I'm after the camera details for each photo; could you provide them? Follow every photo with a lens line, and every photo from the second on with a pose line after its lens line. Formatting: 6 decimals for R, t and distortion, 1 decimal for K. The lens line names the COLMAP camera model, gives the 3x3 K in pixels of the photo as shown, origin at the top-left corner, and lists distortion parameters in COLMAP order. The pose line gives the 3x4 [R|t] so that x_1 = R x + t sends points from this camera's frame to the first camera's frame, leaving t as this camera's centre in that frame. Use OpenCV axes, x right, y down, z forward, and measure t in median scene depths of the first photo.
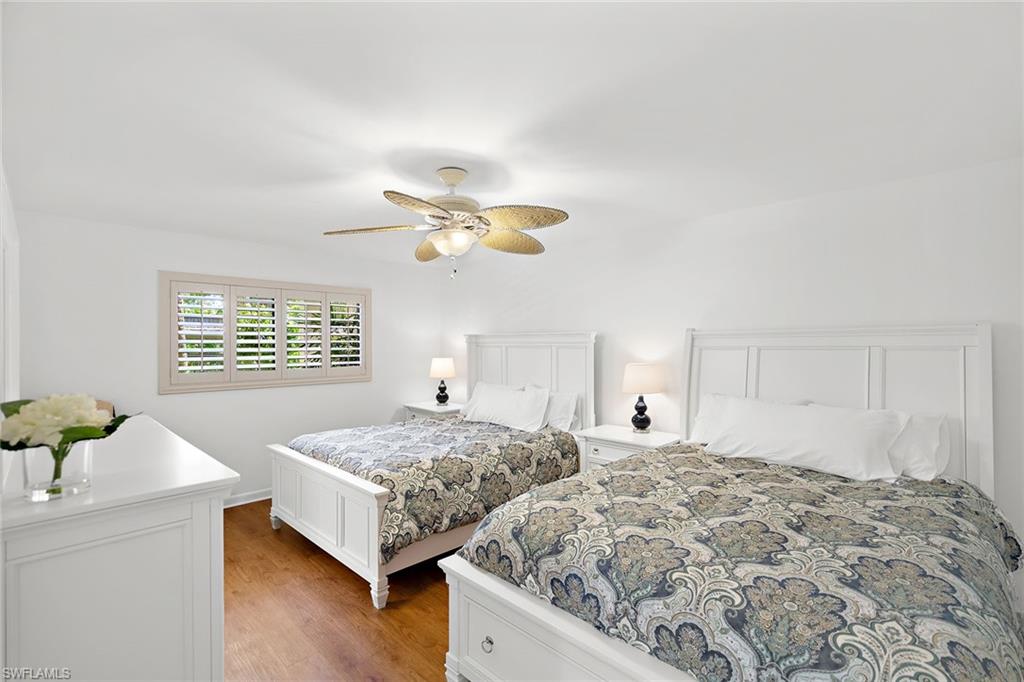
lens RADIAL K [[465.2, 0, 516.7], [0, 465.2, 347.1], [0, 0, 1]] dist [-0.004507, -0.001095]
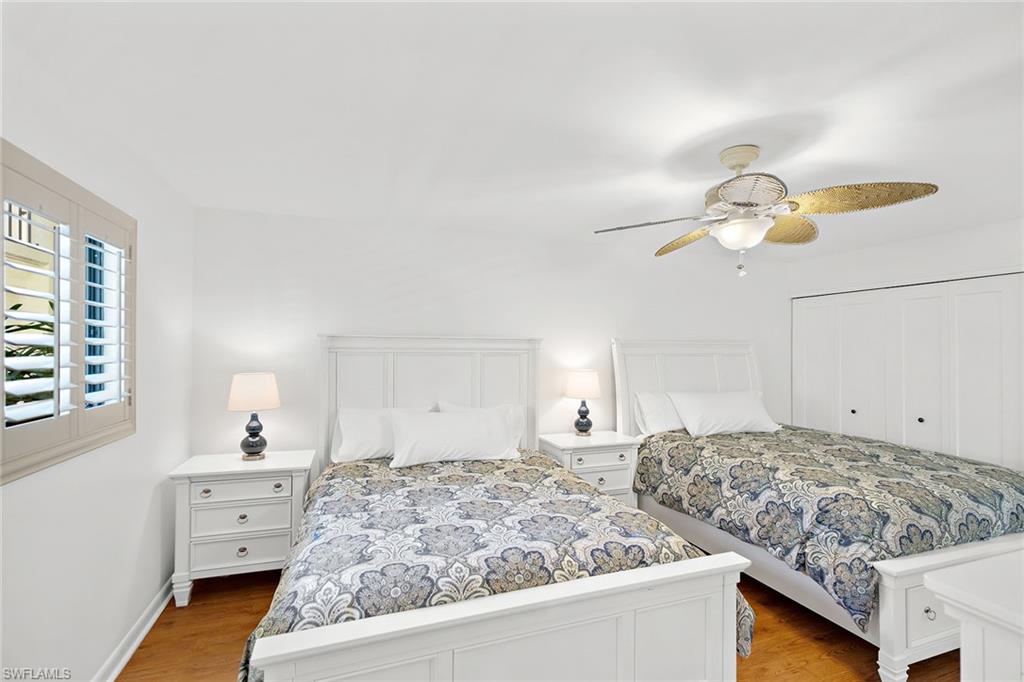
lens RADIAL K [[465.2, 0, 512.7], [0, 465.2, 343.7], [0, 0, 1]] dist [-0.004507, -0.001095]
pose [[0.446262, 0.016280, 0.894754, -0.525722], [0.000524, 0.999830, -0.018453, -0.003178], [-0.894902, 0.008704, 0.446177, 0.474111]]
